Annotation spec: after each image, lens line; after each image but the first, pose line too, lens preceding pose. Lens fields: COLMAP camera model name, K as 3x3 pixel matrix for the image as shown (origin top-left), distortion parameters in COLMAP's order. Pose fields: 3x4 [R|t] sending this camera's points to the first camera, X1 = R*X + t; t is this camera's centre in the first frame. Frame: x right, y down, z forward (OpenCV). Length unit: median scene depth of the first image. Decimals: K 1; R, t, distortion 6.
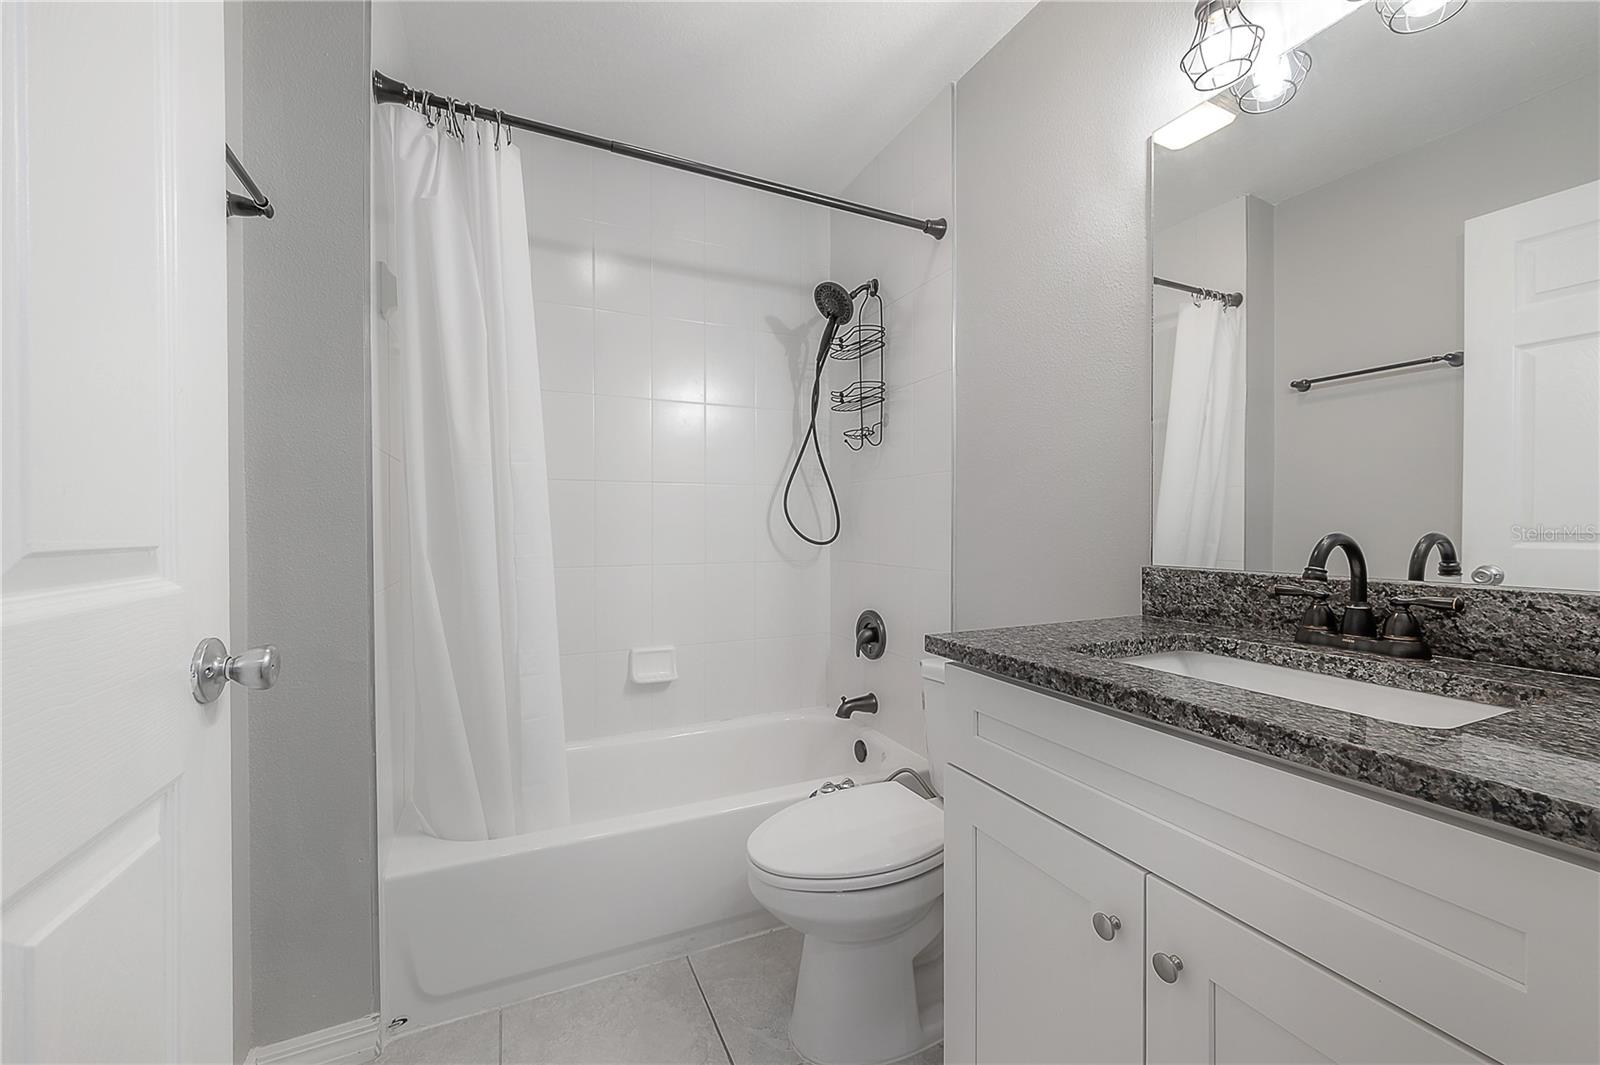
lens RADIAL K [[633.9, 0, 797.0], [0, 633.9, 528.4], [0, 0, 1]] dist [0.002977, -0.001448]
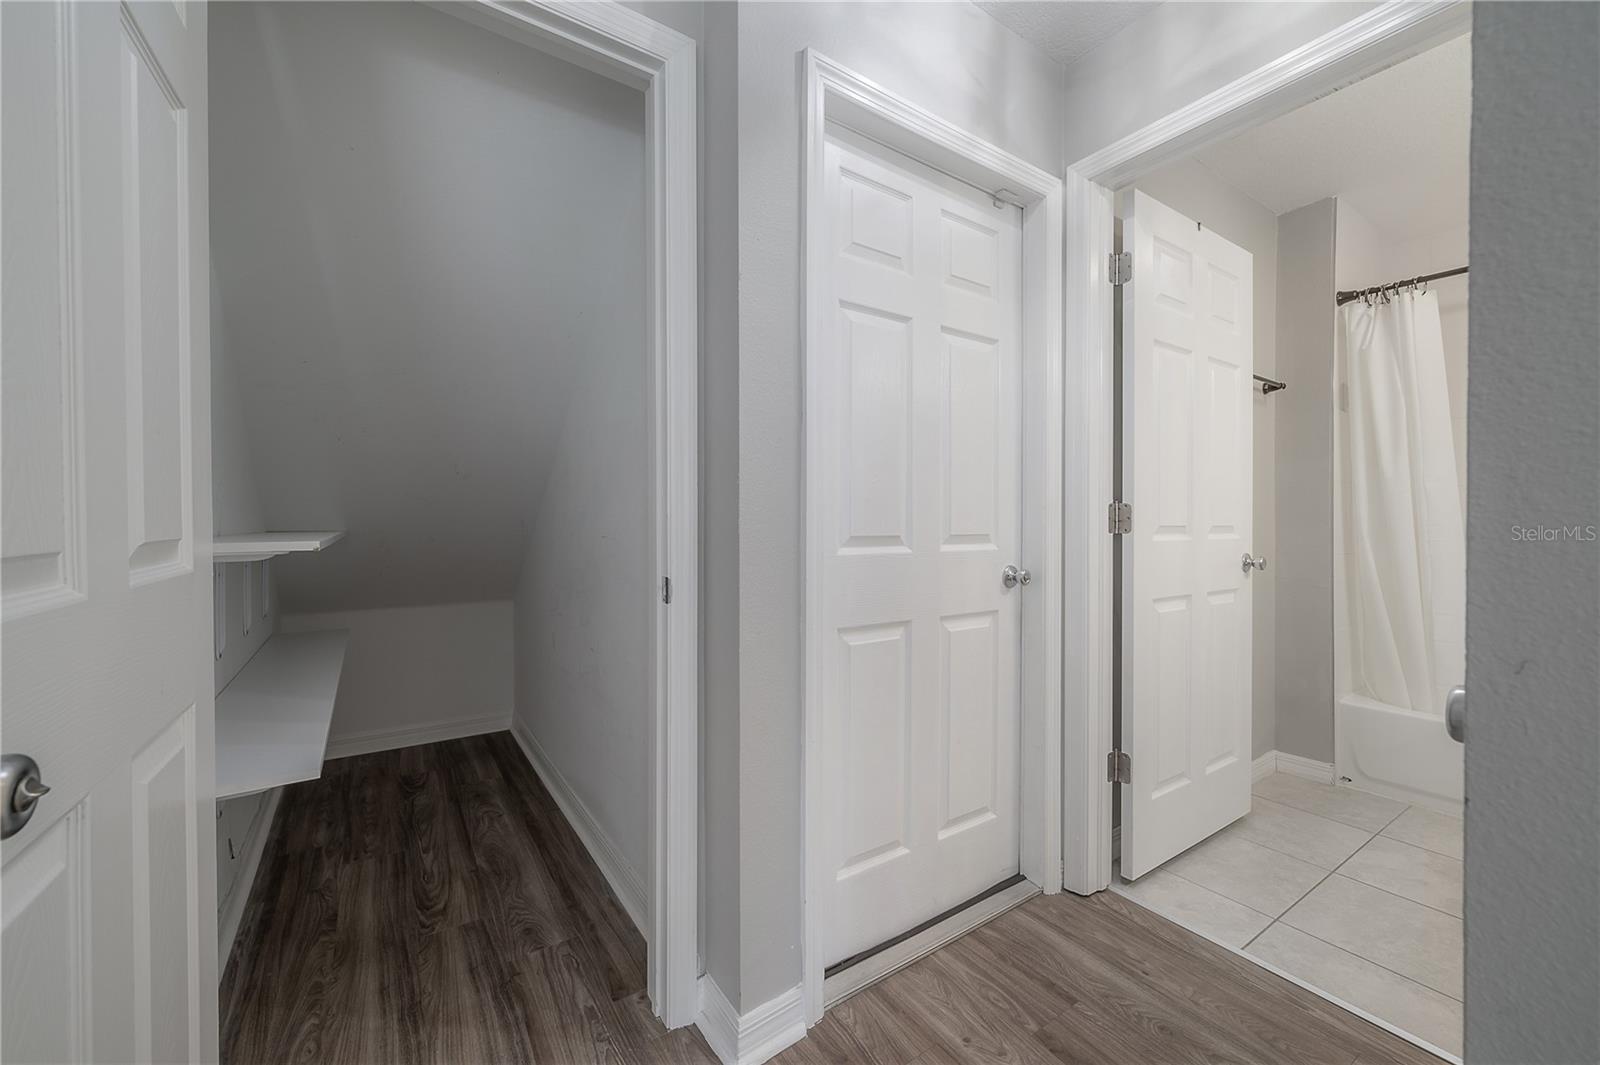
lens RADIAL K [[633.9, 0, 800.5], [0, 633.9, 531.1], [0, 0, 1]] dist [0.002977, -0.001448]
pose [[0.143833, 0.007035, -0.989577, 1.024588], [-0.006372, 0.999961, 0.006183, 0.021873], [0.989582, 0.005416, 0.143872, -0.909962]]
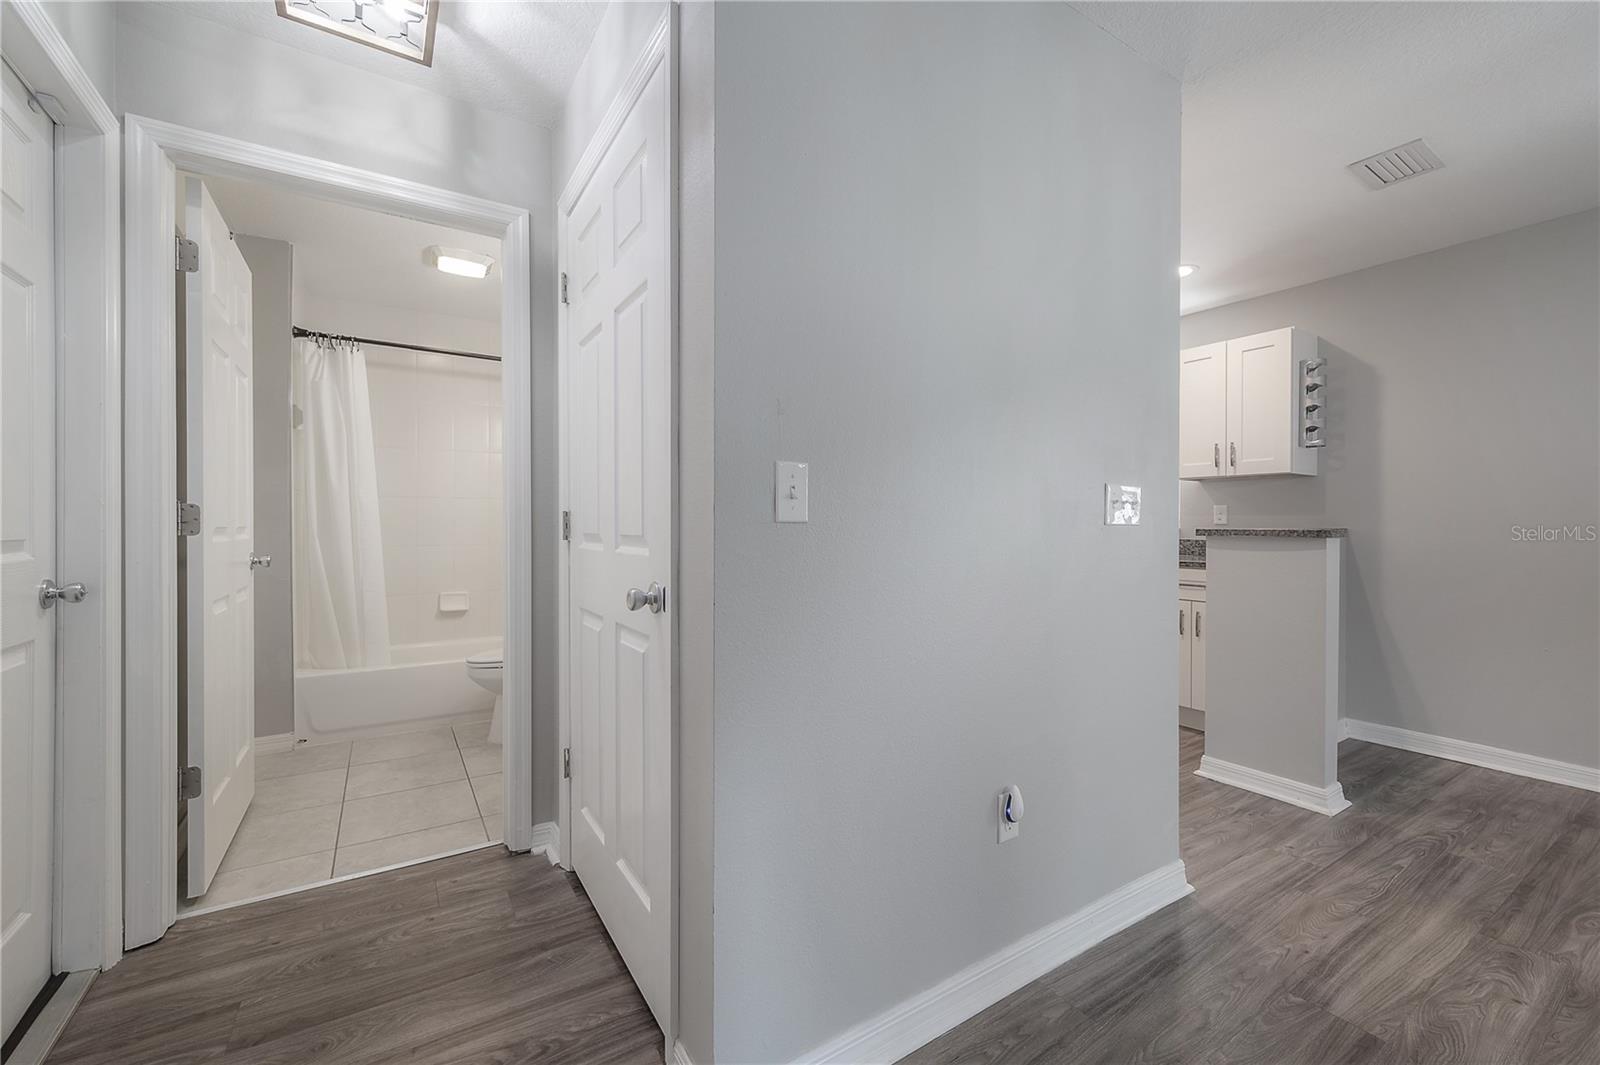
lens RADIAL K [[633.9, 0, 794.7], [0, 633.9, 524.6], [0, 0, 1]] dist [0.002977, -0.001448]
pose [[0.993329, 0.000617, 0.115315, 0.851755], [0.000220, 0.999974, -0.007249, 0.018132], [-0.115317, 0.007226, 0.993302, -1.450137]]
